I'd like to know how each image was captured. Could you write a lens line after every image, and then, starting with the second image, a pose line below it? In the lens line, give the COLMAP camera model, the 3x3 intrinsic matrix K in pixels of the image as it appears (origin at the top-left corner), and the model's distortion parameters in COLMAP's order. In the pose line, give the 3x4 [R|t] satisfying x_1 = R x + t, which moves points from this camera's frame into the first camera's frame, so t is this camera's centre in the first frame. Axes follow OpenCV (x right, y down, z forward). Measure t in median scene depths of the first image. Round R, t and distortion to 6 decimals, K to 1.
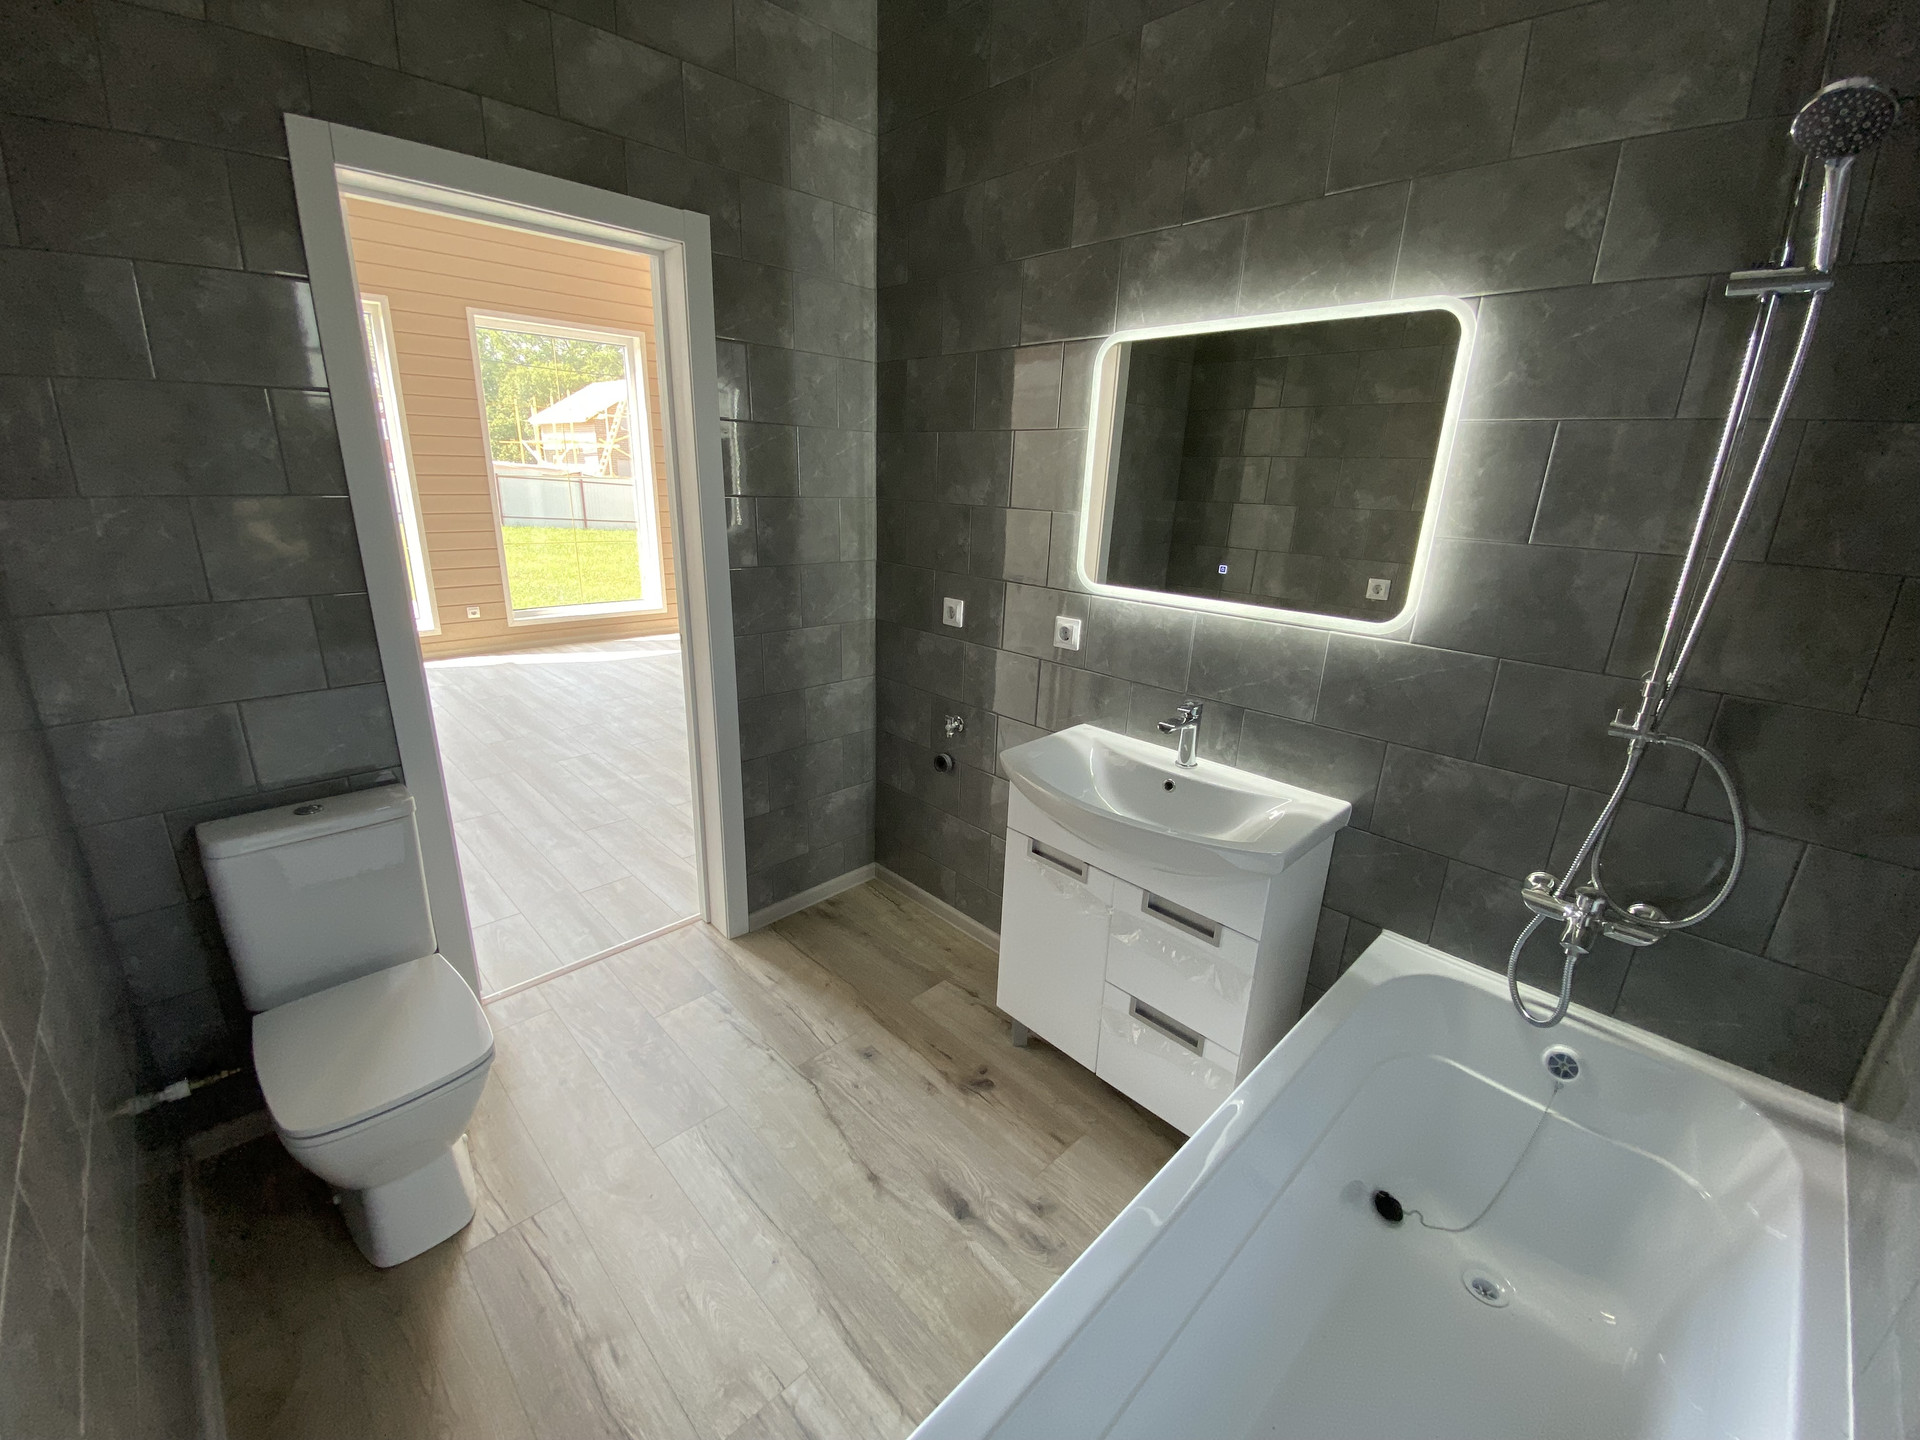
lens RADIAL K [[779.9, 0, 960.0], [0, 779.9, 720.0], [0, 0, 1]] dist [0.015570, -0.019214]
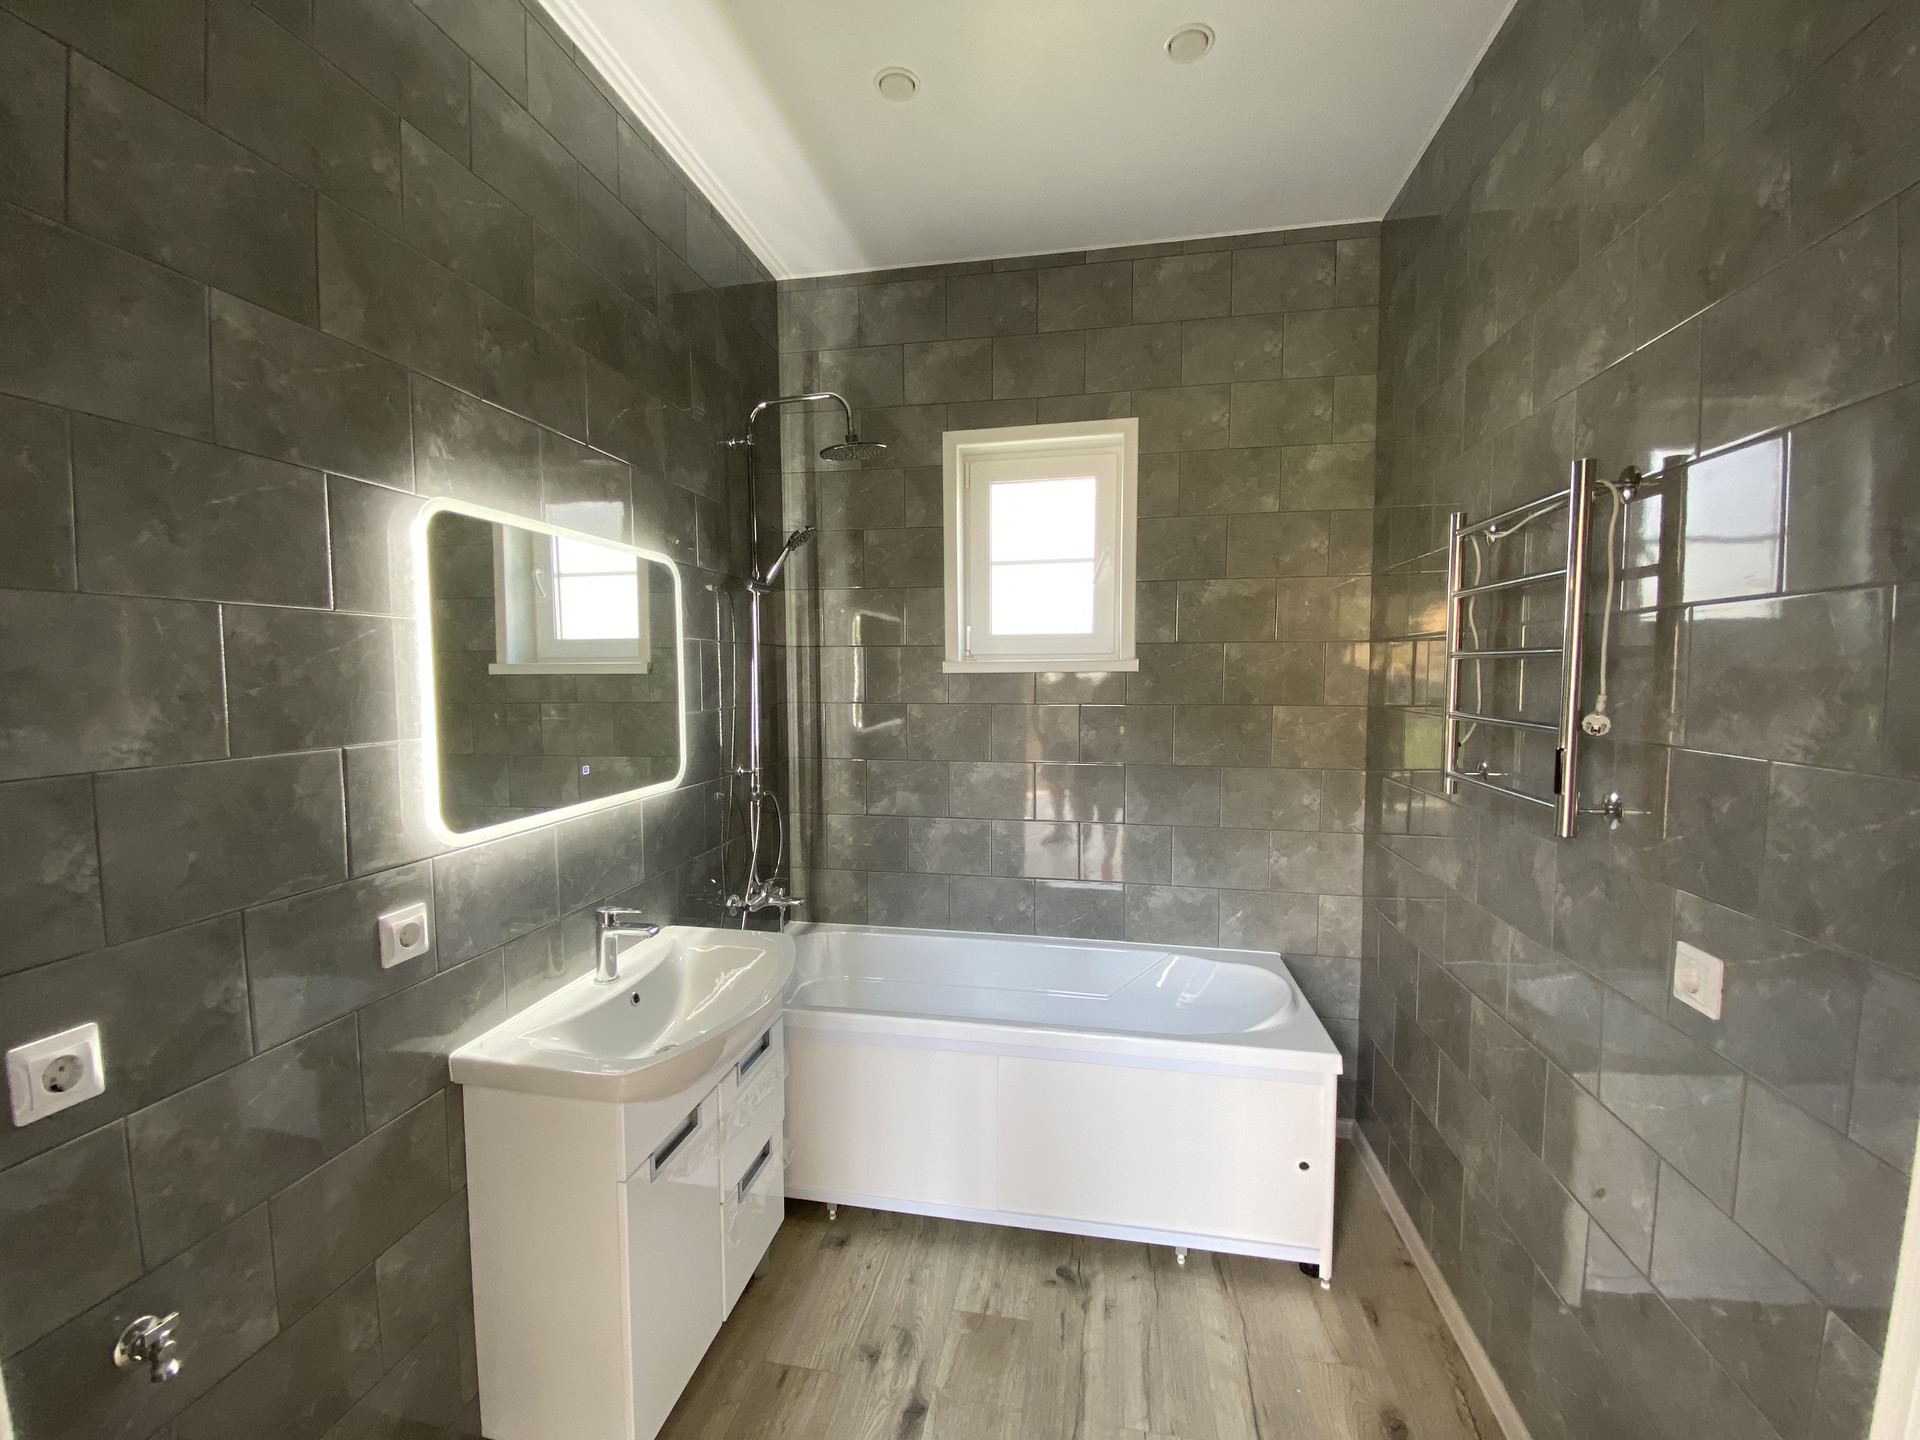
lens RADIAL K [[770.1, 0, 956.9], [0, 770.1, 727.3], [0, 0, 1]] dist [0.035966, -0.025236]
pose [[-0.566547, -0.088211, 0.819294, -0.727420], [0.238402, 0.934188, 0.265438, -0.398324], [-0.788789, 0.345705, -0.508232, 1.134623]]
